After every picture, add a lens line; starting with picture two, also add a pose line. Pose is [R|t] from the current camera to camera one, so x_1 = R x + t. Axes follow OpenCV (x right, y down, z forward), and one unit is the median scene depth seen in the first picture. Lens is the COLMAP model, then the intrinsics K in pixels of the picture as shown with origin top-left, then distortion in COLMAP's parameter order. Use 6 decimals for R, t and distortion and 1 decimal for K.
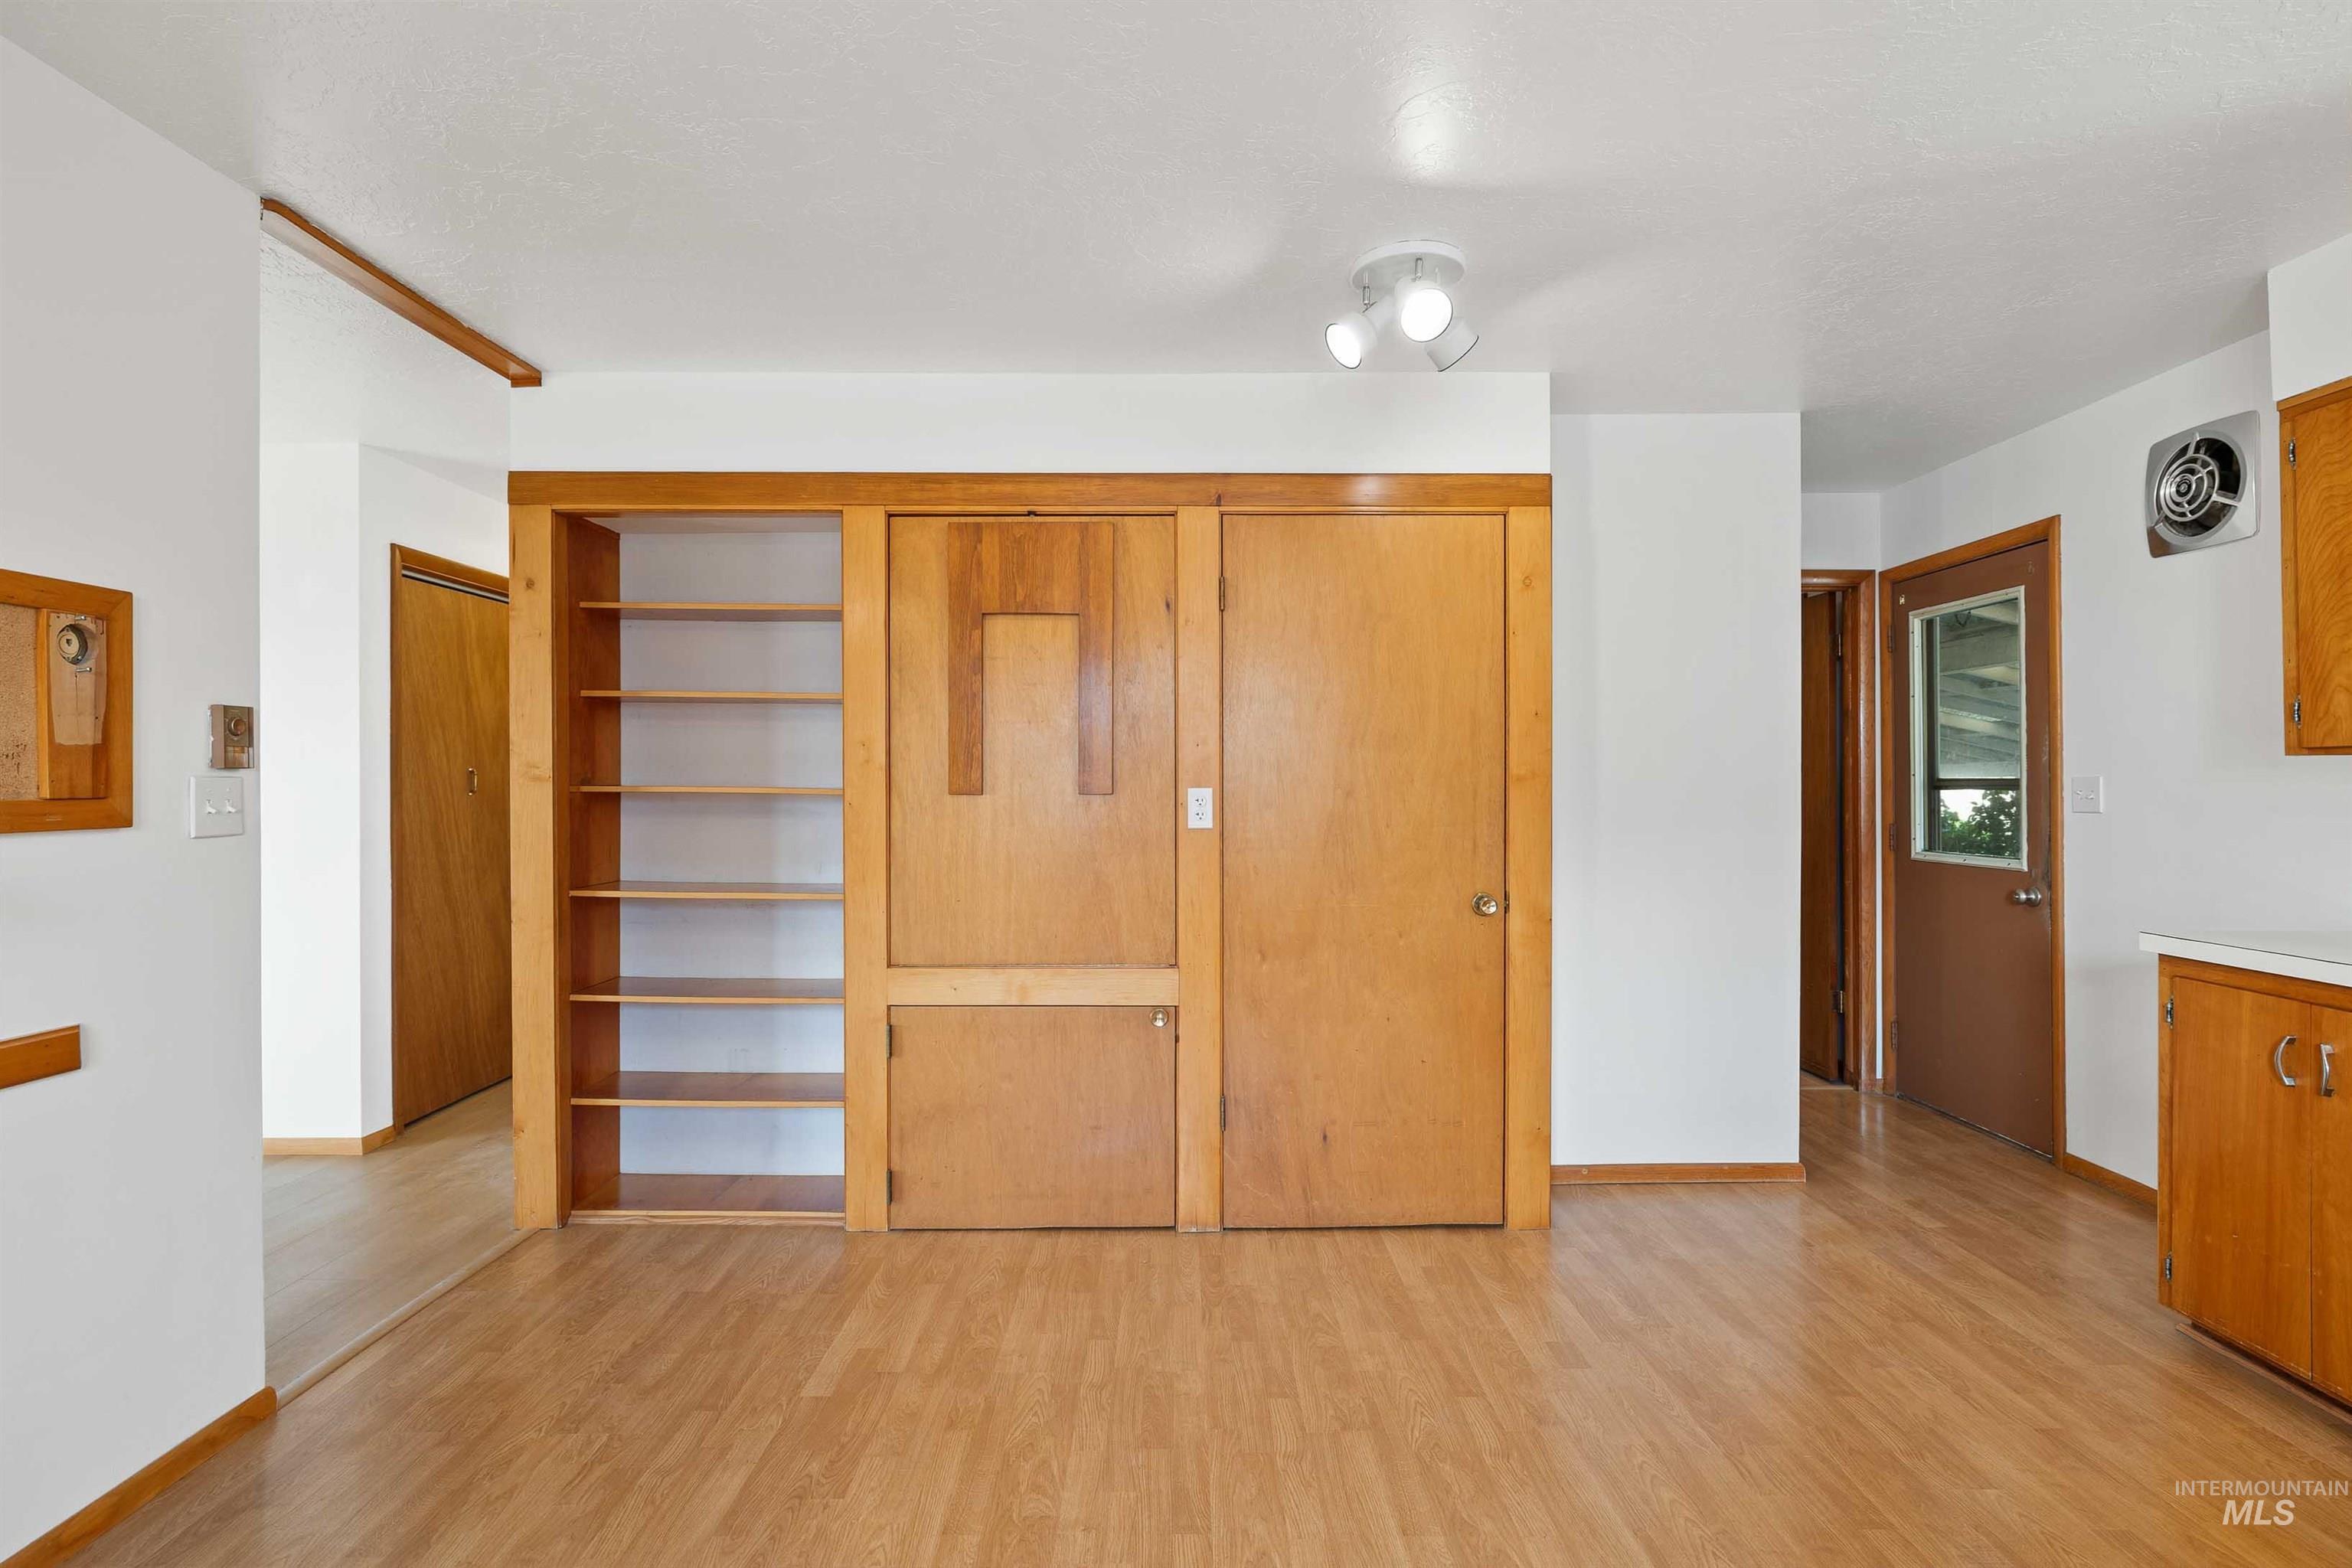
lens RADIAL K [[1141.5, 0, 1187.4], [0, 1141.5, 789.7], [0, 0, 1]] dist [-0.011957, -0.000250]
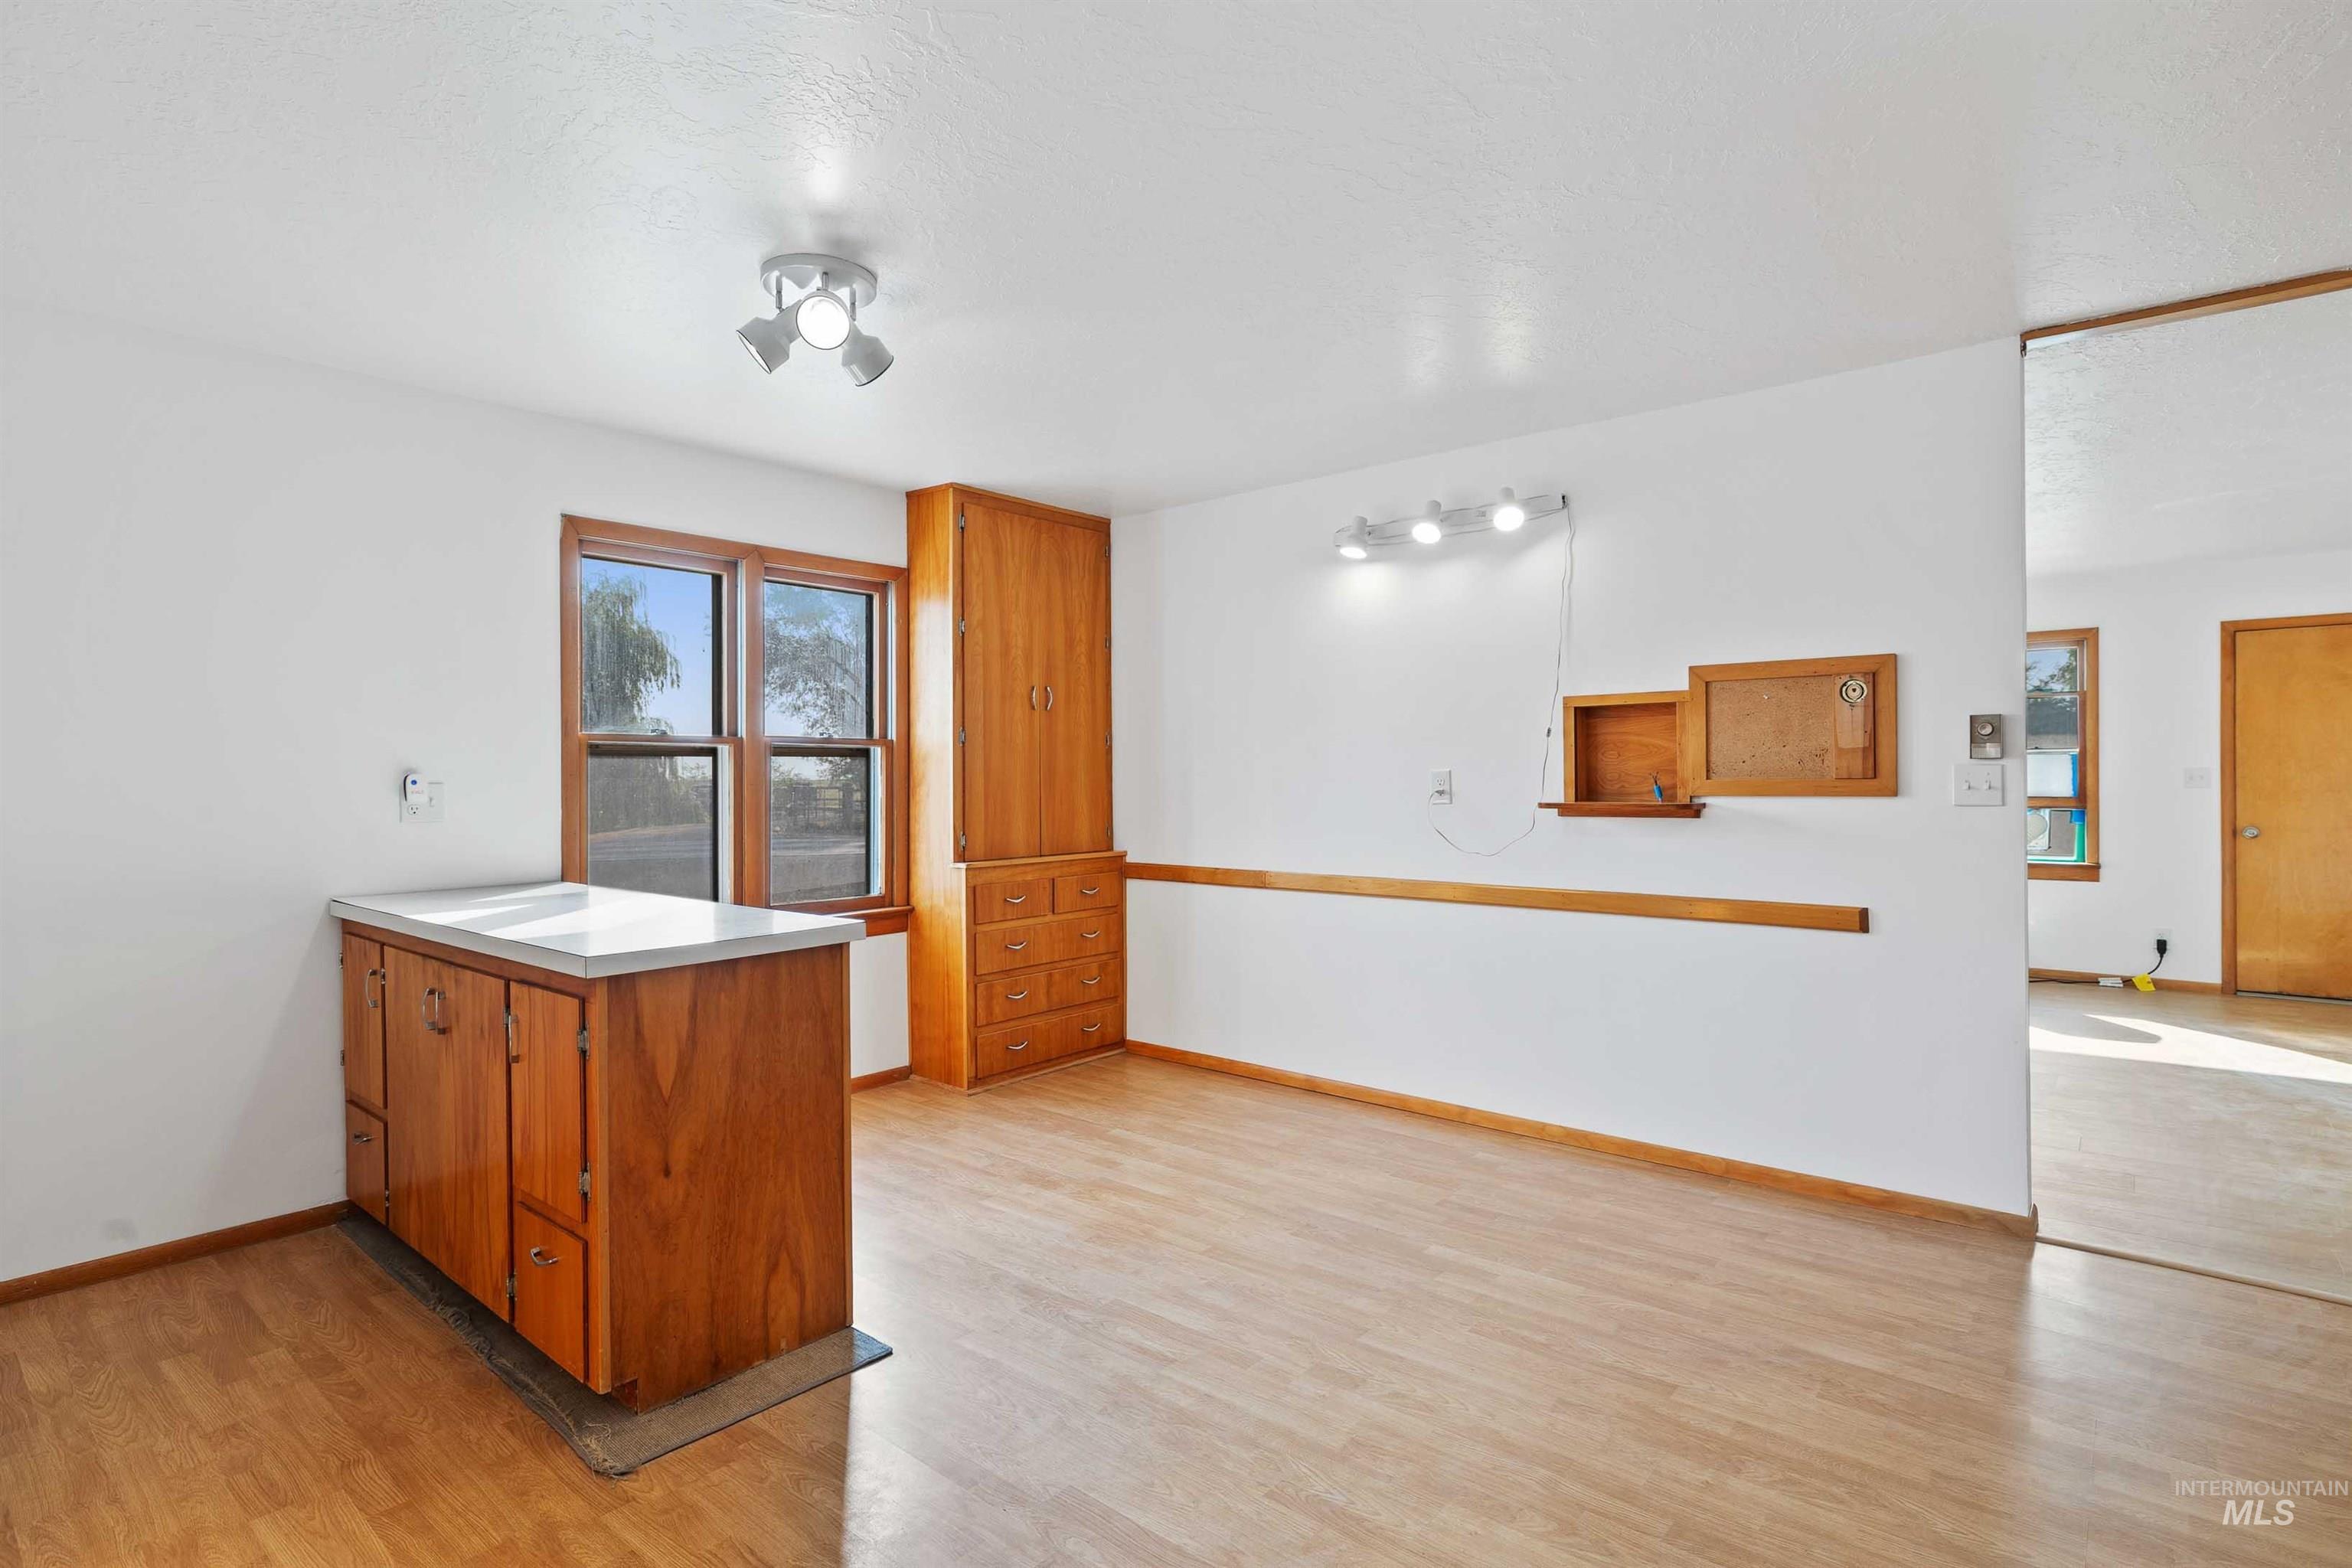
lens RADIAL K [[1148.6, 0, 1168.6], [0, 1148.6, 766.1], [0, 0, 1]] dist [-0.004470, -0.000431]
pose [[-0.659709, 0.002256, -0.751518, 1.016233], [0.001670, 0.999997, 0.001536, -0.014488], [0.751519, -0.000242, -0.659711, 1.300559]]
